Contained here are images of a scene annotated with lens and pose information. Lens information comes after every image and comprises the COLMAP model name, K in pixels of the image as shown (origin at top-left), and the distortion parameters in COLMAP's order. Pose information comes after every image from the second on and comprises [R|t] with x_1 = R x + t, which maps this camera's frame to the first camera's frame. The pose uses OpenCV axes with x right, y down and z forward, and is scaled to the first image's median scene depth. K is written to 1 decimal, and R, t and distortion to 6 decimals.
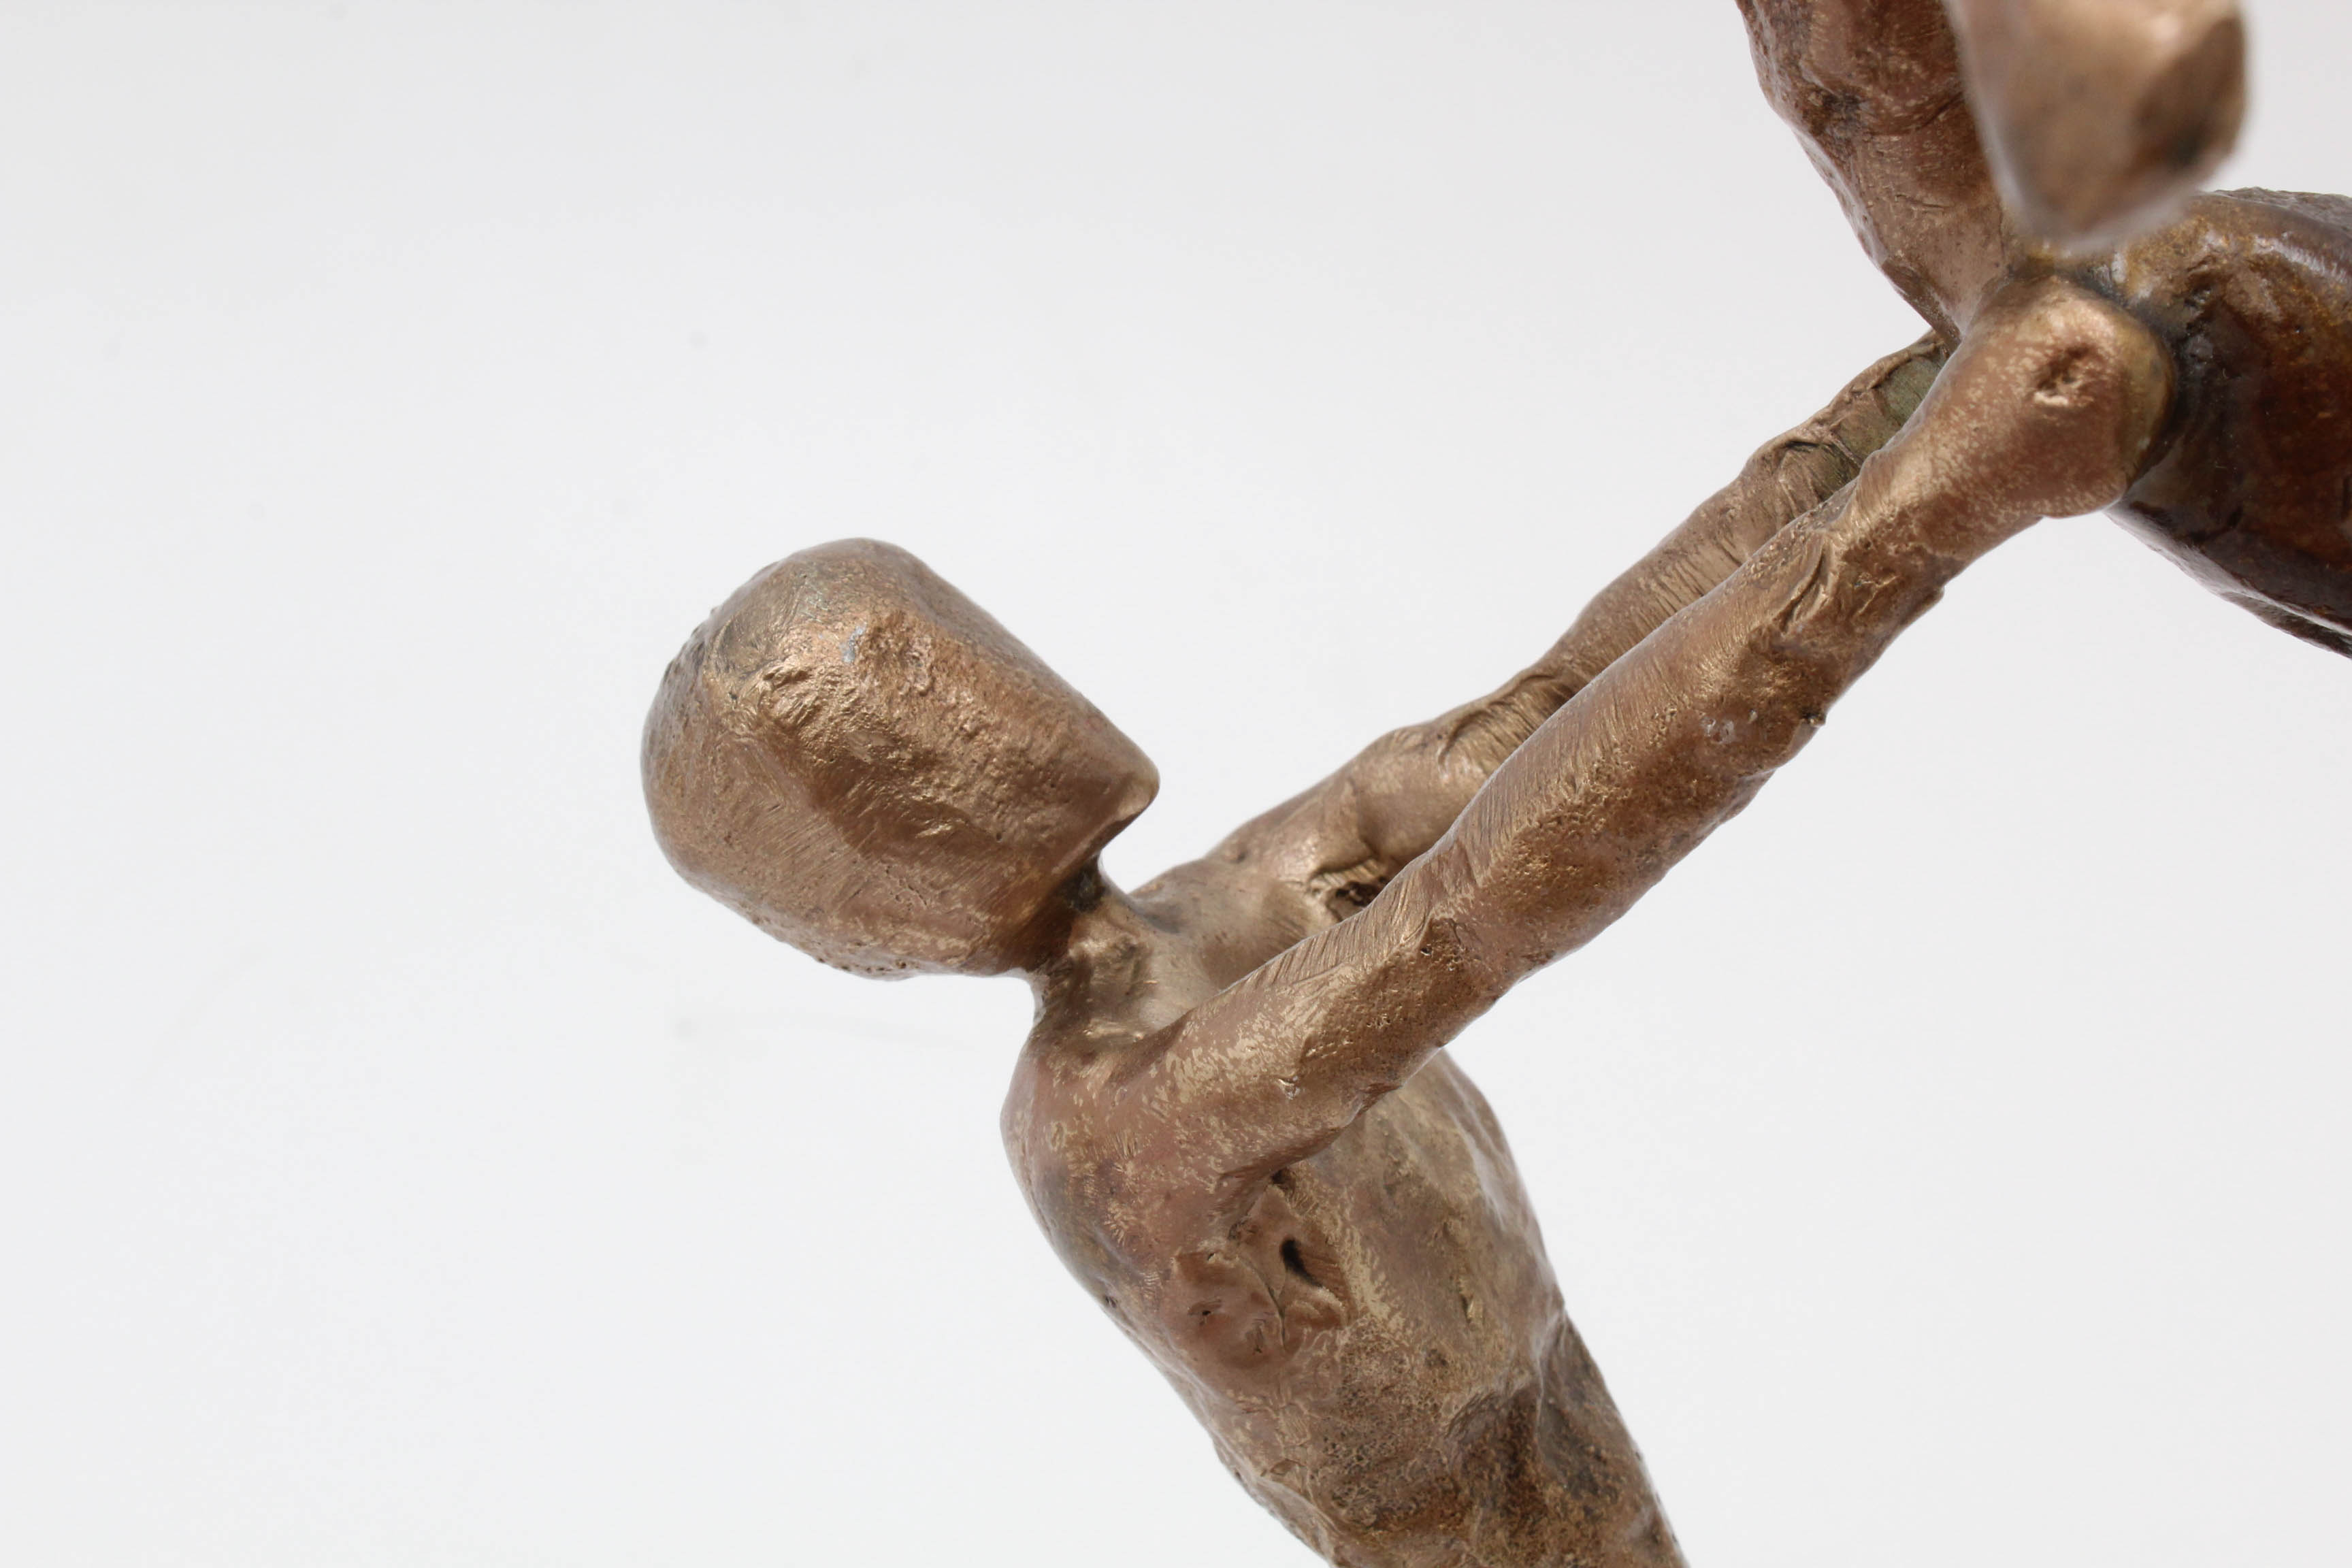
lens RADIAL K [[2792.4, 0, 1171.9], [0, 2792.4, 786.5], [0, 0, 1]] dist [0.035611, 0.000000]
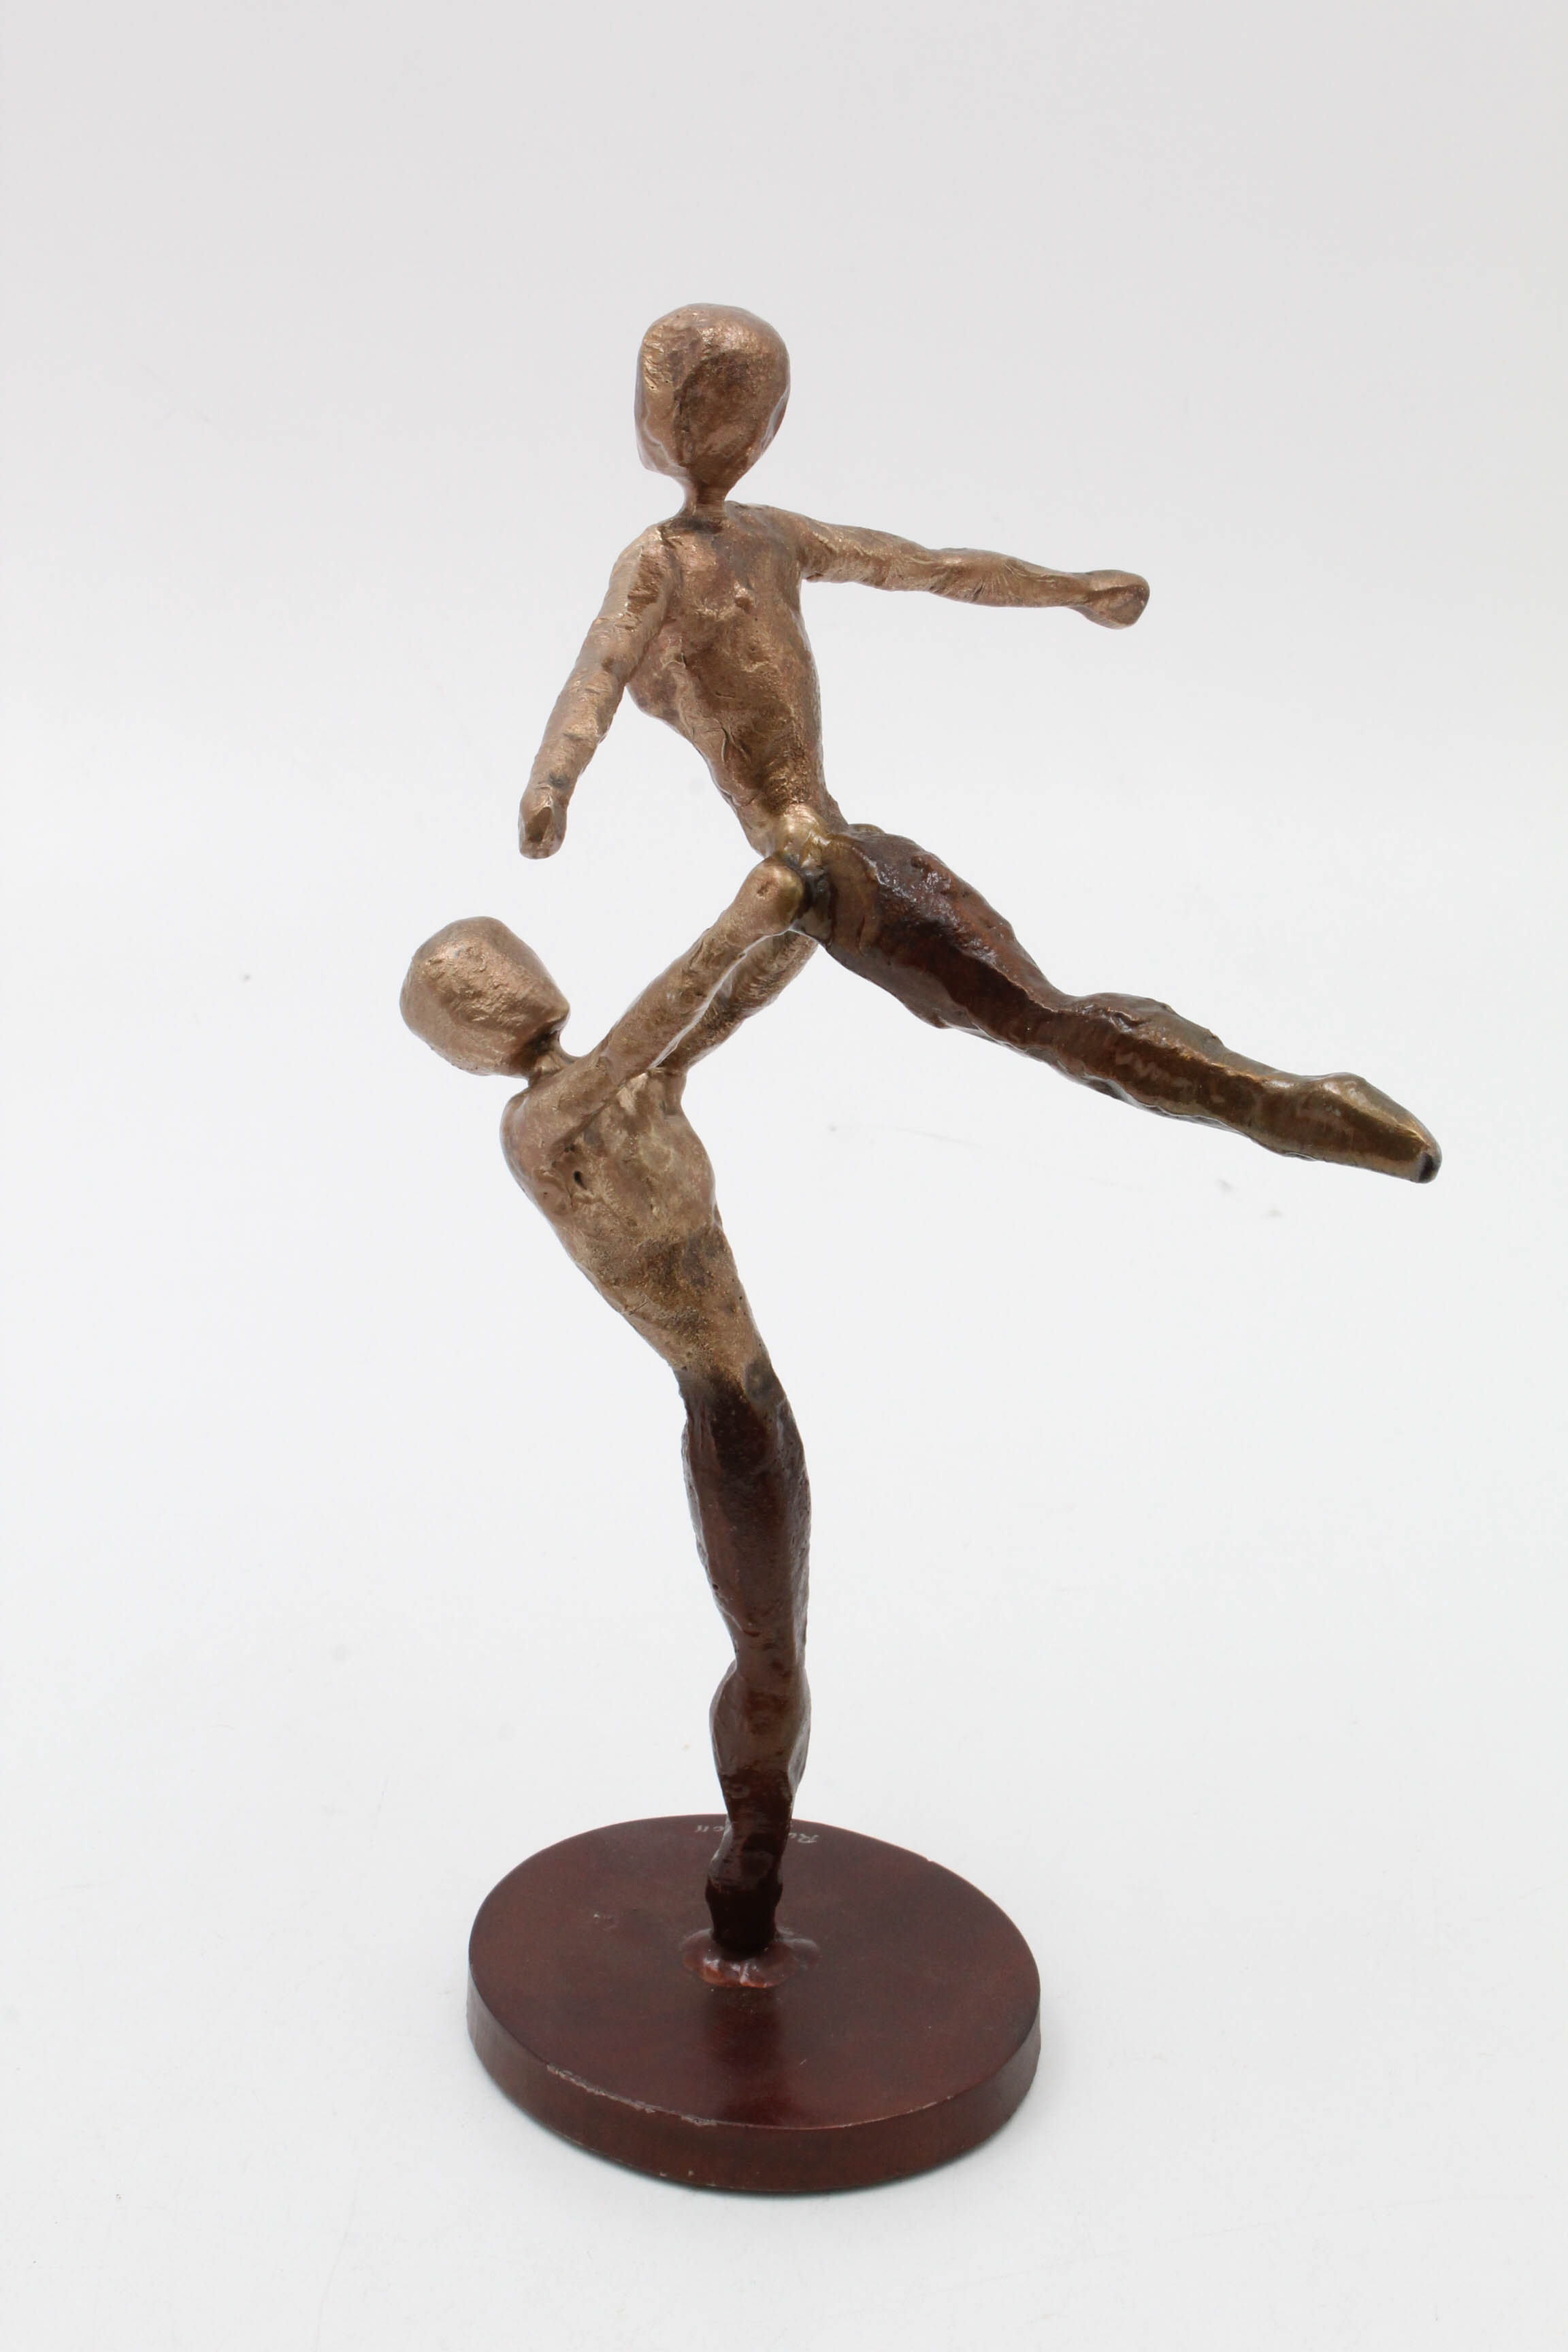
lens RADIAL K [[2792.4, 0, 789.1], [0, 2792.4, 1165.0], [0, 0, 1]] dist [0.035611, 0.000000]
pose [[0.937034, 0.094608, -0.336179, 1.184315], [-0.088160, 0.995511, 0.034431, 0.038241], [0.337927, -0.002625, 0.941169, -1.583242]]
